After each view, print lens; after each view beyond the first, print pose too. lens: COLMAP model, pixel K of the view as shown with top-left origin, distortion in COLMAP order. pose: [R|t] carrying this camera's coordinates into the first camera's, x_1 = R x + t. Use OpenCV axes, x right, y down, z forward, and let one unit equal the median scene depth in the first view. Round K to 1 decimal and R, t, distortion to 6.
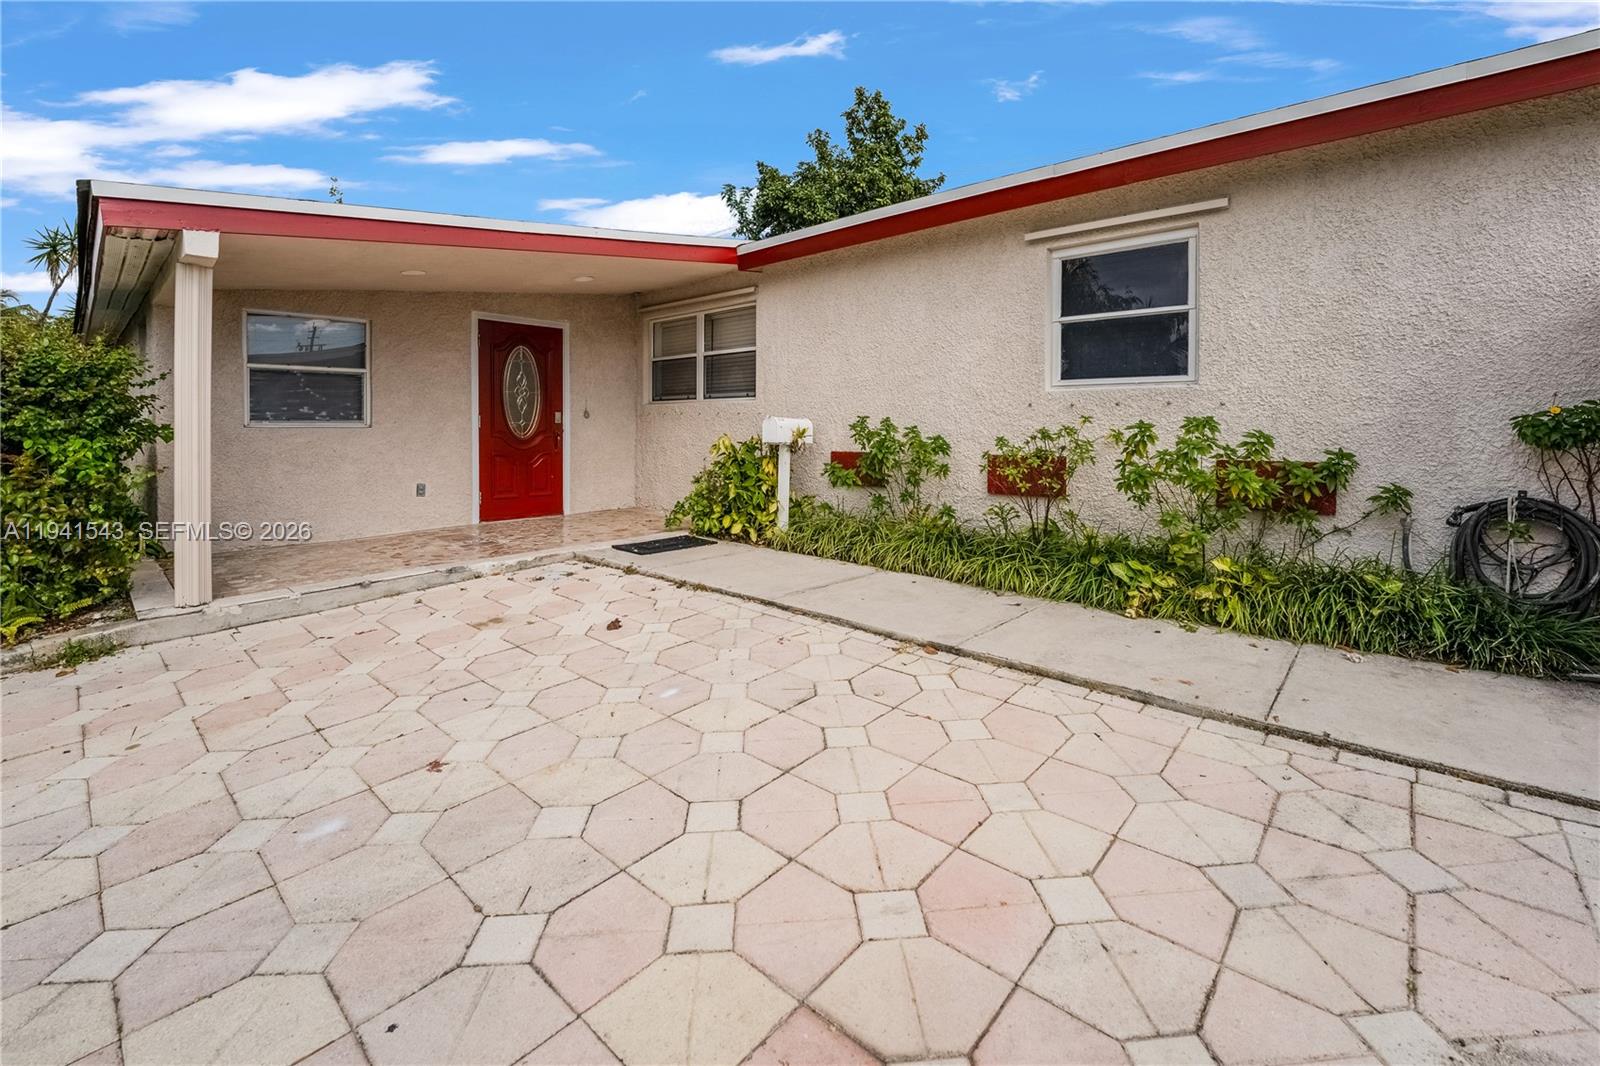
lens RADIAL K [[682.1, 0, 802.4], [0, 682.1, 428.8], [0, 0, 1]] dist [-0.029778, -0.000172]
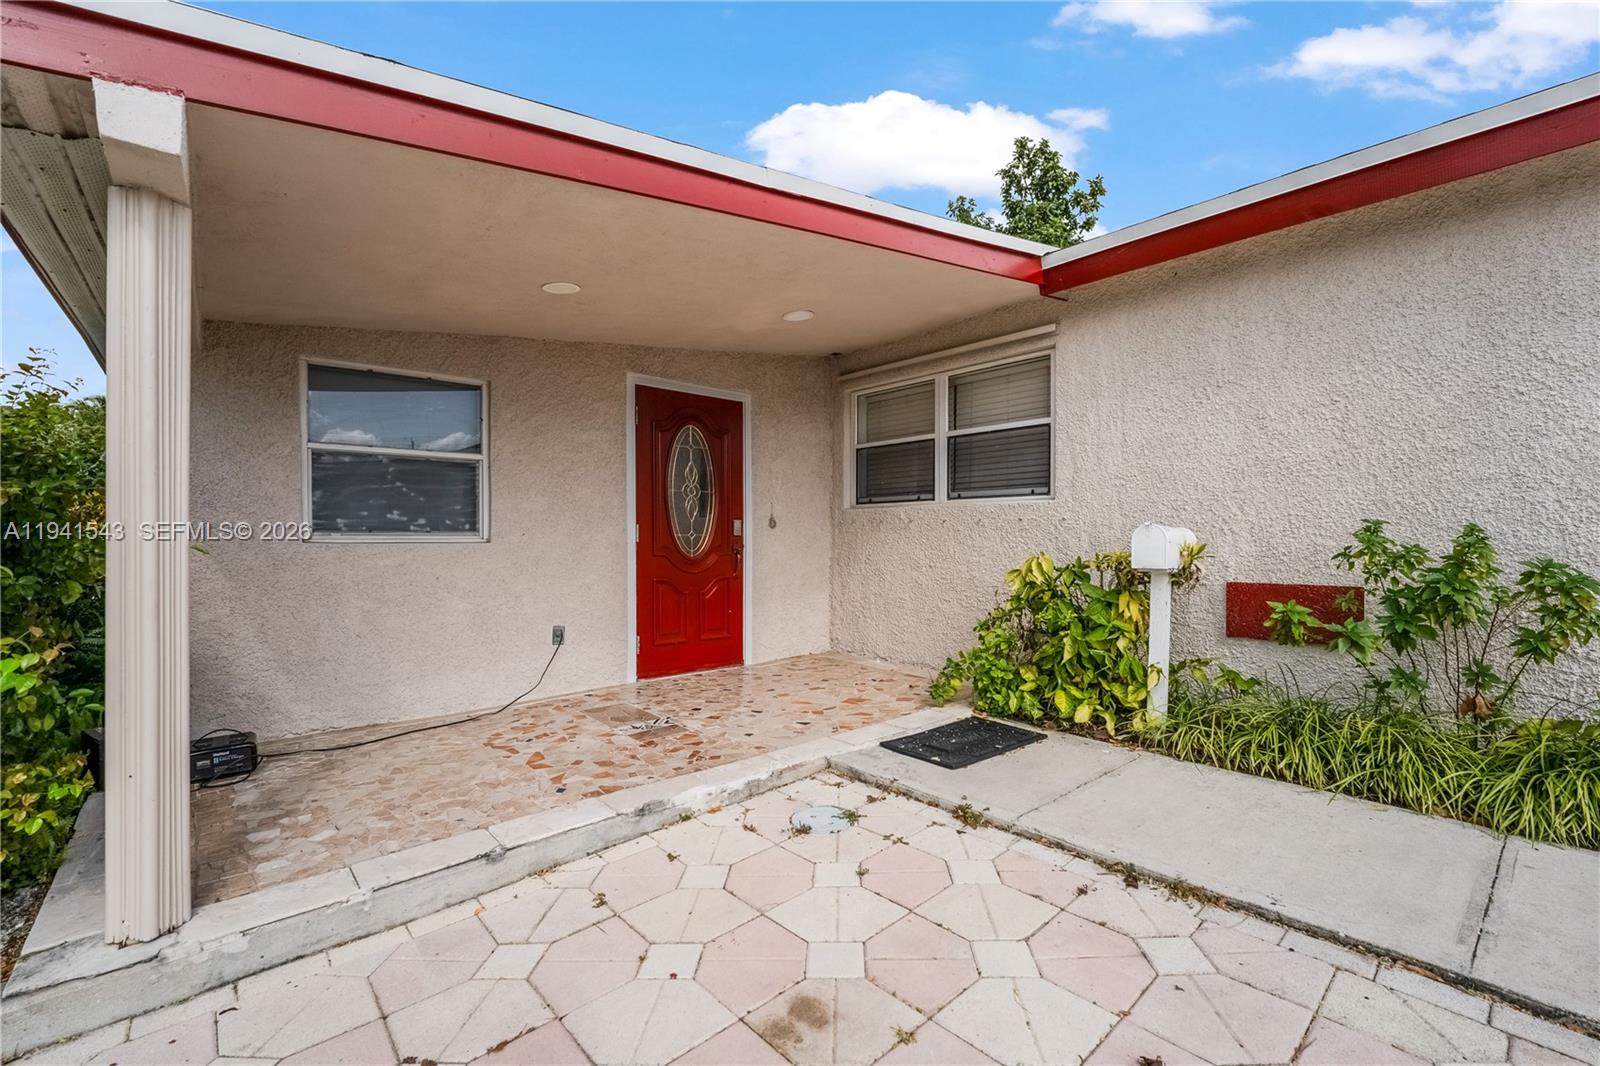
lens RADIAL K [[679.4, 0, 800.0], [0, 679.4, 533.0], [0, 0, 1]] dist [-0.025097, 0.000187]
pose [[0.993601, -0.002208, -0.112926, -0.253141], [0.001077, 0.999949, -0.010071, -0.004210], [0.112943, 0.009885, 0.993552, 0.362025]]
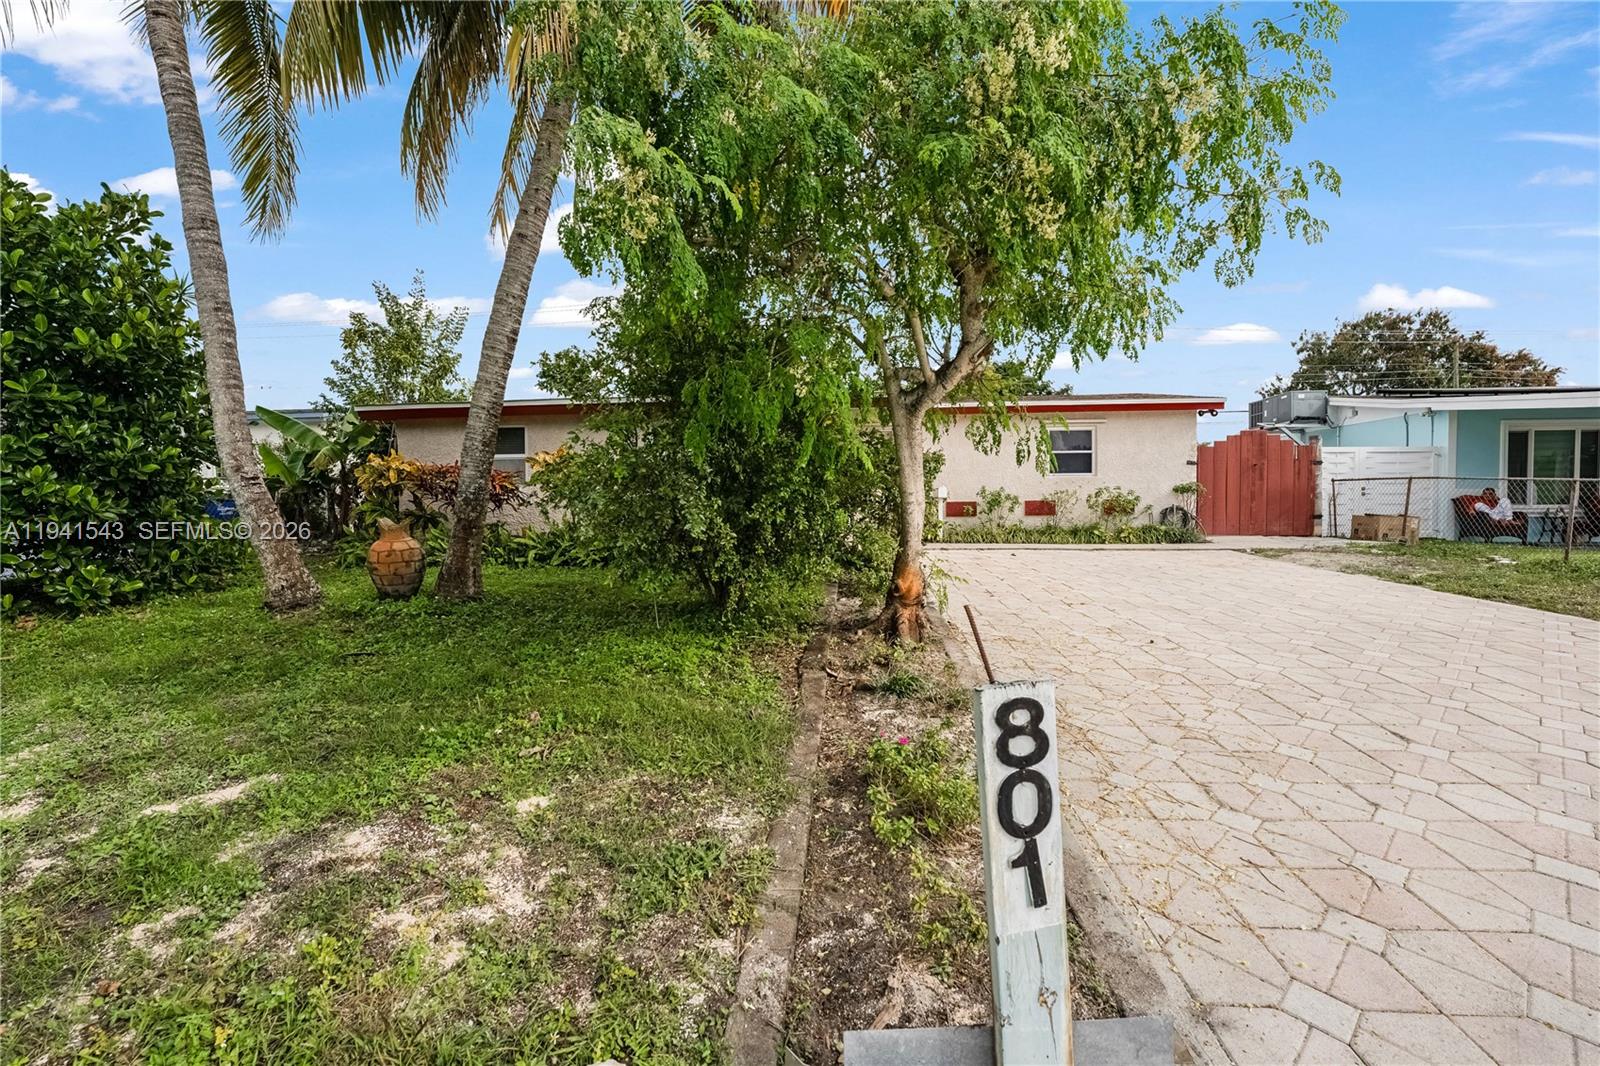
lens RADIAL K [[651.2, 0, 795.0], [0, 651.2, 517.5], [0, 0, 1]] dist [-0.024116, 0.000135]
pose [[0.795073, -0.019723, 0.606193, -1.595567], [0.011541, 0.999782, 0.017391, 0.039614], [-0.606404, -0.006831, 0.795127, -0.382760]]
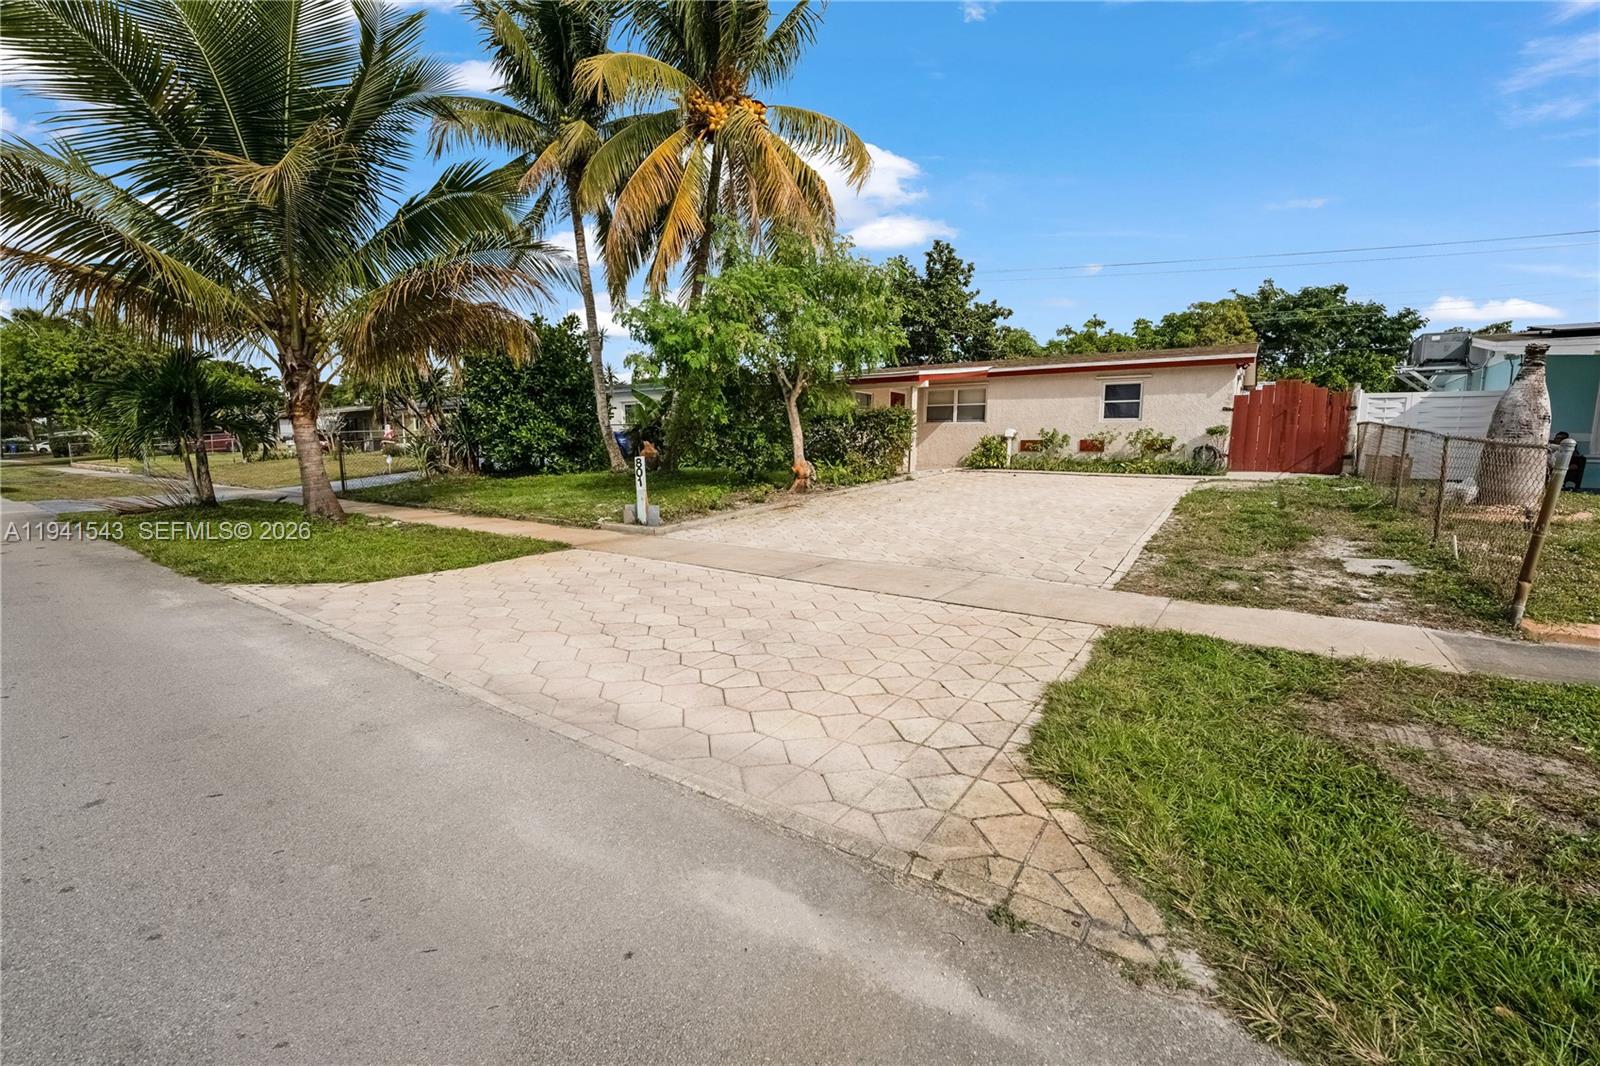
lens RADIAL K [[651.2, 0, 795.0], [0, 651.2, 517.5], [0, 0, 1]] dist [-0.024116, 0.000135]
pose [[0.991968, -0.009084, 0.126162, -1.280711], [-0.004352, 0.994376, 0.105817, 0.071742], [-0.126414, -0.105516, 0.986350, -1.704291]]
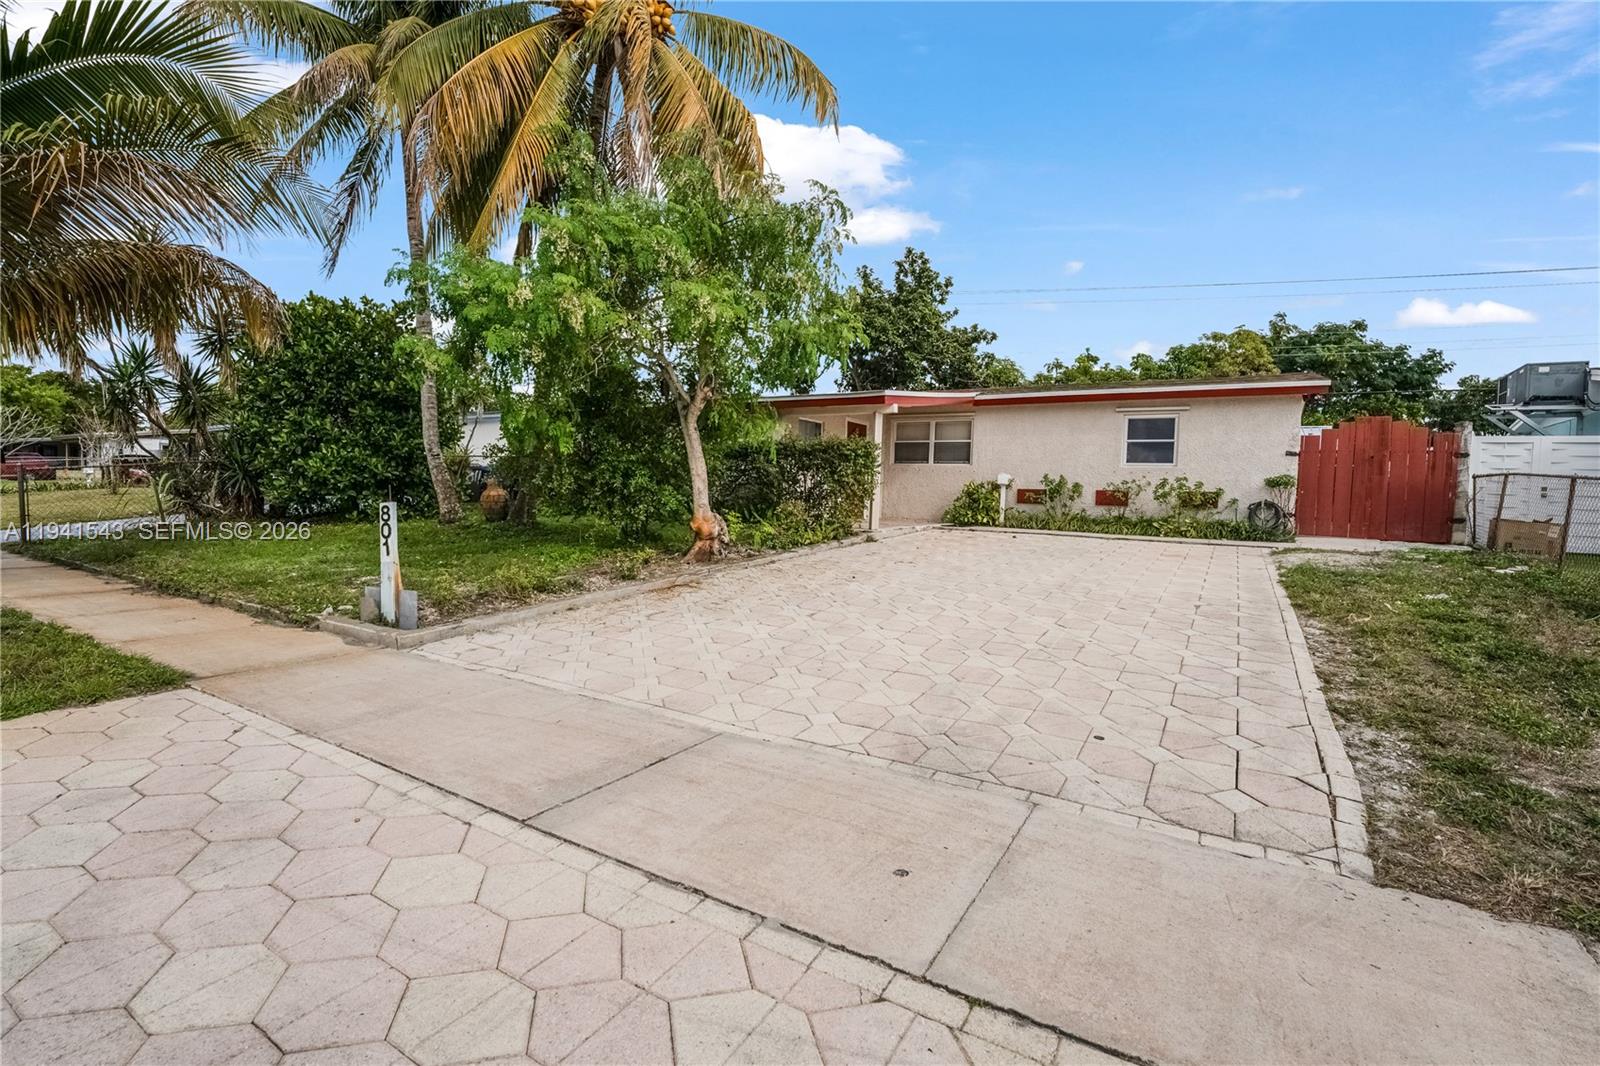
lens RADIAL K [[717.9, 0, 792.6], [0, 717.9, 514.8], [0, 0, 1]] dist [-0.026116, 0.000060]
pose [[0.982388, 0.021055, 0.185660, -1.116141], [-0.026993, 0.999200, 0.029511, 0.067362], [-0.184890, -0.034003, 0.982171, -1.201912]]
